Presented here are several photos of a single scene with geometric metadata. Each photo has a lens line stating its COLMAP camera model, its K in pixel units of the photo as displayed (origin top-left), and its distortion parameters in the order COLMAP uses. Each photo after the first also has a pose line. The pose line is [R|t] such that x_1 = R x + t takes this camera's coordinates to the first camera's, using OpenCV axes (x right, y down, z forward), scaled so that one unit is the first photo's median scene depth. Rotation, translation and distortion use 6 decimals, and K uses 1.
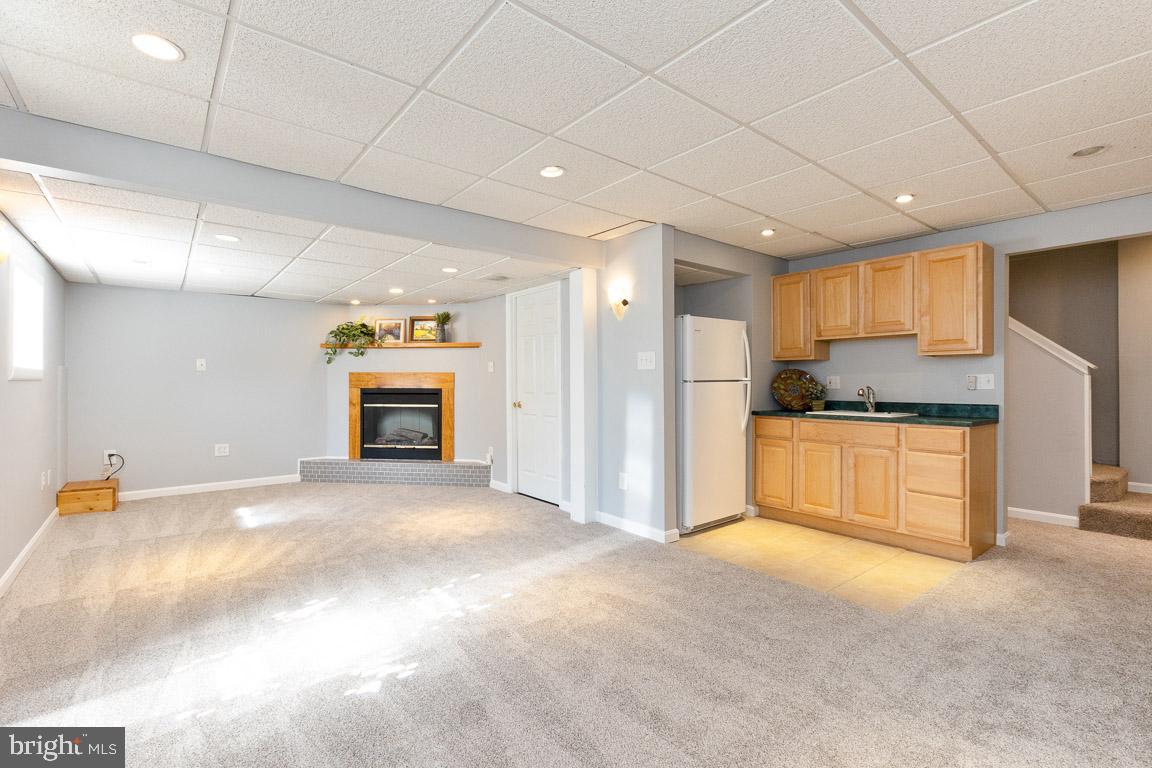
lens RADIAL K [[576.1, 0, 576.0], [0, 576.1, 384.0], [0, 0, 1]] dist [0.002903, 0.000297]
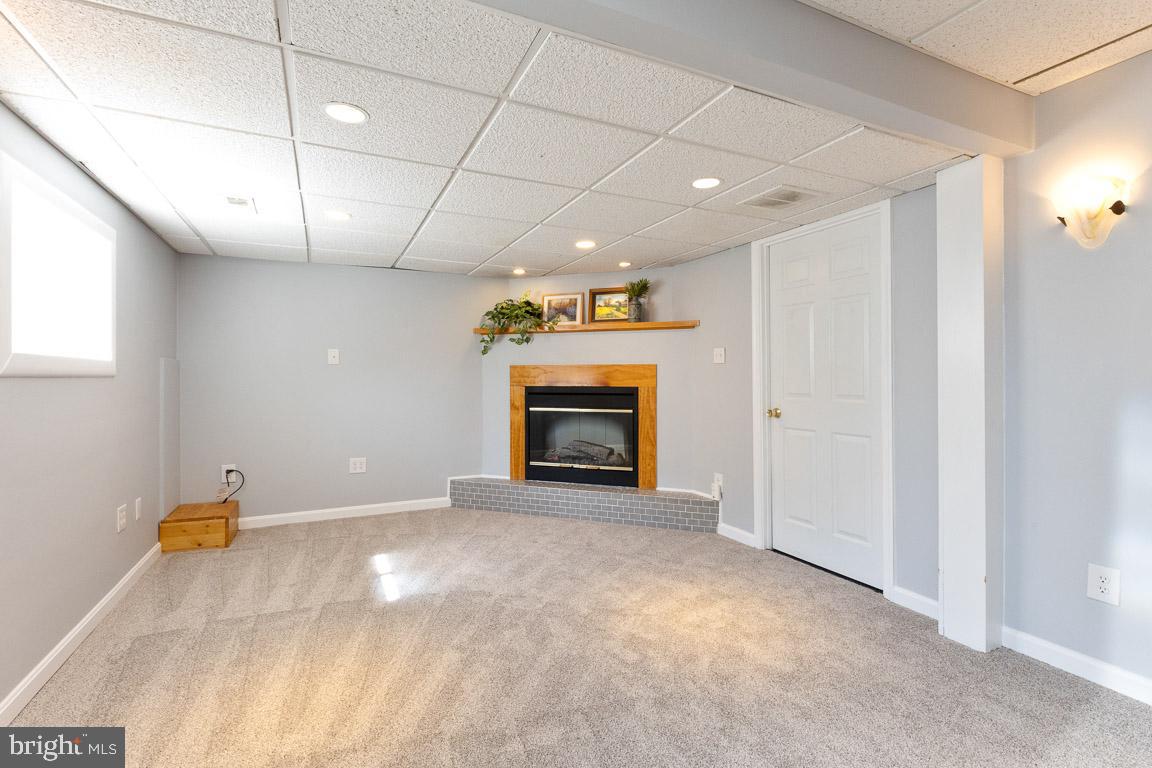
lens RADIAL K [[520.1, 0, 574.4], [0, 520.1, 379.2], [0, 0, 1]] dist [0.000896, 0.000548]
pose [[0.983666, -0.002115, -0.179991, -0.194839], [0.002168, 0.999998, 0.000101, -0.001952], [0.179991, -0.000489, 0.983668, 0.354421]]
